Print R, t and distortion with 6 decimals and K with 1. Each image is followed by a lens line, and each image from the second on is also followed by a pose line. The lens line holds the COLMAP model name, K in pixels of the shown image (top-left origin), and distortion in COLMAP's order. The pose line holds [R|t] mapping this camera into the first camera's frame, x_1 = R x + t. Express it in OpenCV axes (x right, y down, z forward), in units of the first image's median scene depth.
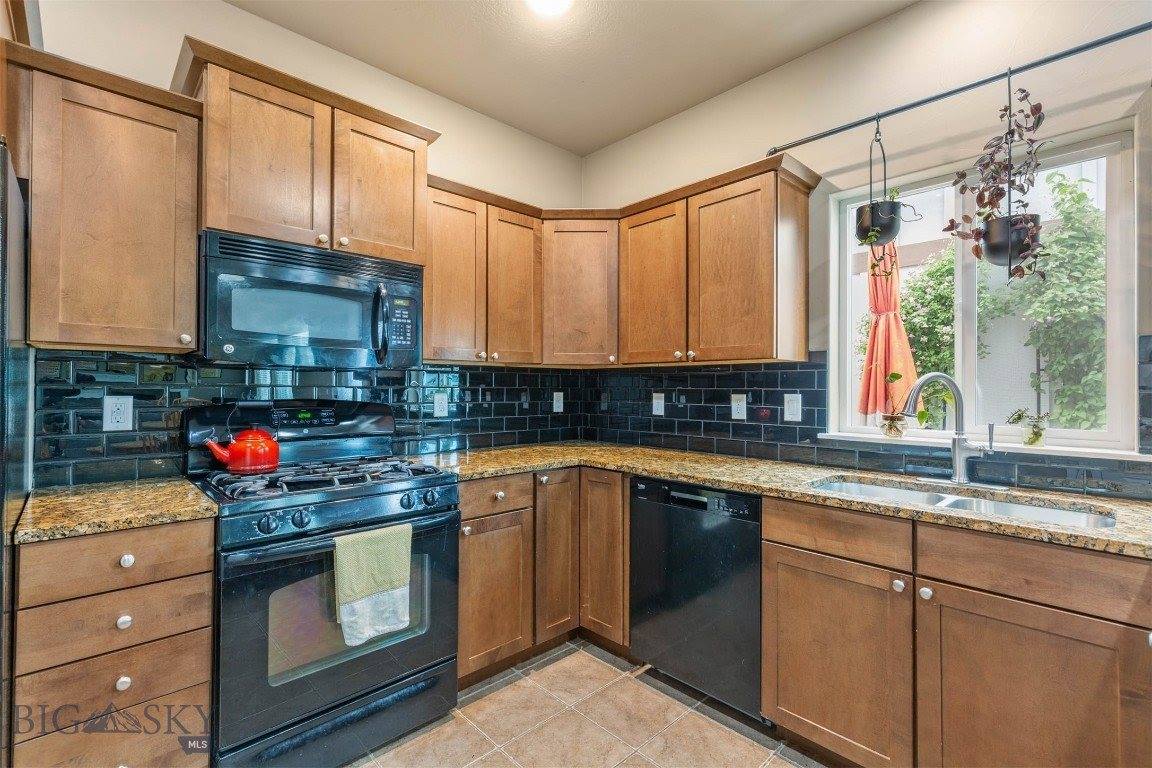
lens RADIAL K [[517.6, 0, 576.9], [0, 517.6, 383.1], [0, 0, 1]] dist [0.019640, 0.000334]
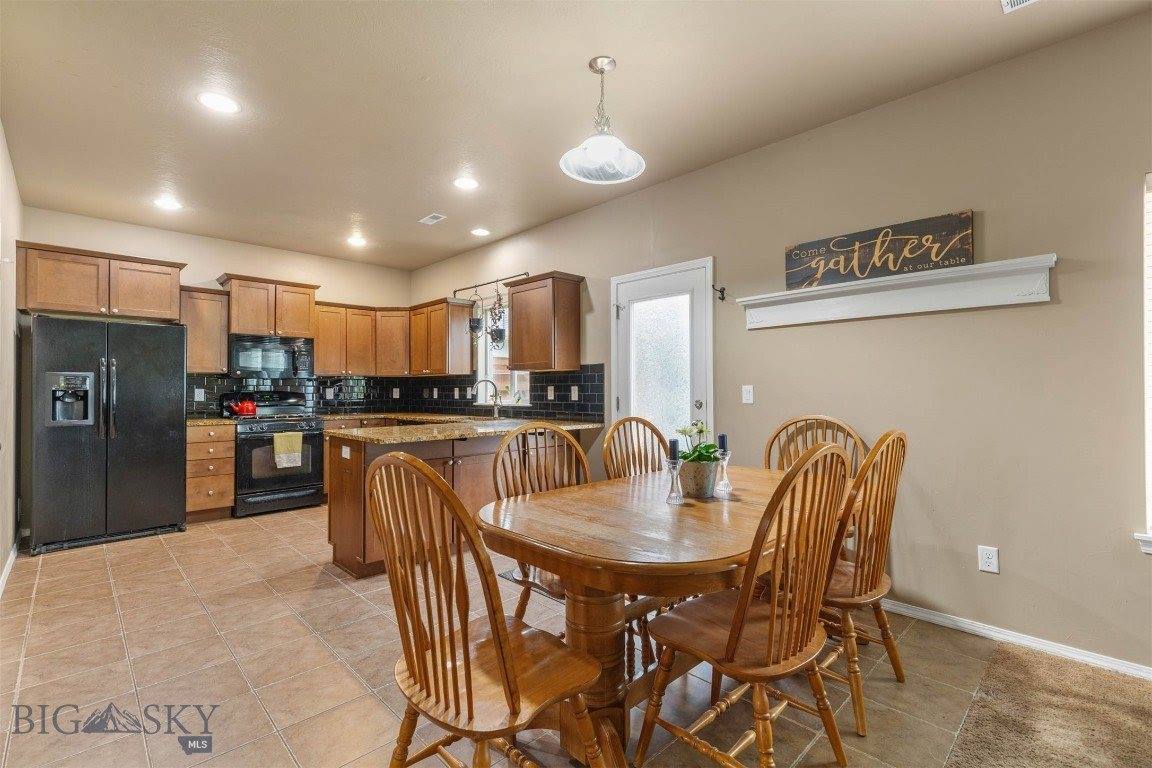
lens RADIAL K [[517.6, 0, 574.8], [0, 517.6, 385.2], [0, 0, 1]] dist [0.019640, 0.000334]
pose [[0.999978, -0.005990, 0.002759, 1.155728], [0.005992, 0.999982, -0.000620, 0.017796], [-0.002755, 0.000637, 0.999996, -1.842135]]
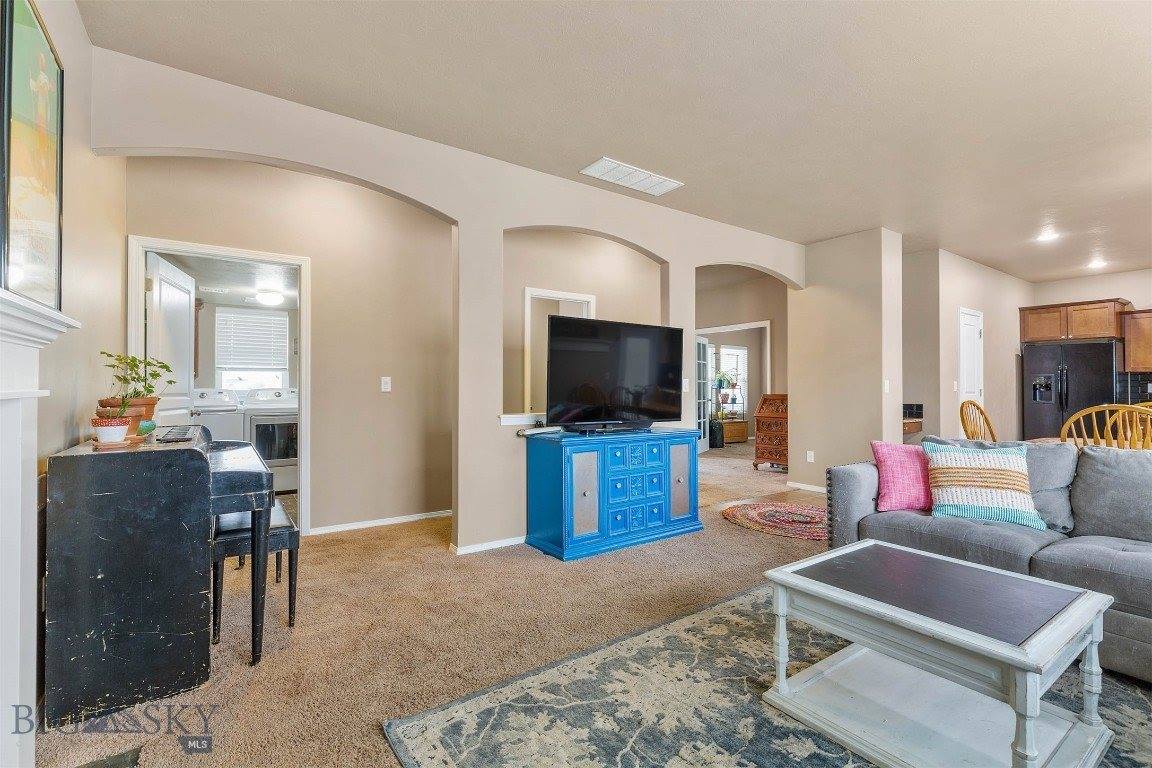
lens RADIAL K [[517.6, 0, 575.8], [0, 517.6, 383.0], [0, 0, 1]] dist [0.019640, 0.000334]
pose [[-0.152349, -0.010217, -0.988274, 3.609648], [0.004816, 0.999927, -0.011080, 0.042667], [0.988315, -0.006448, -0.152288, -2.551865]]
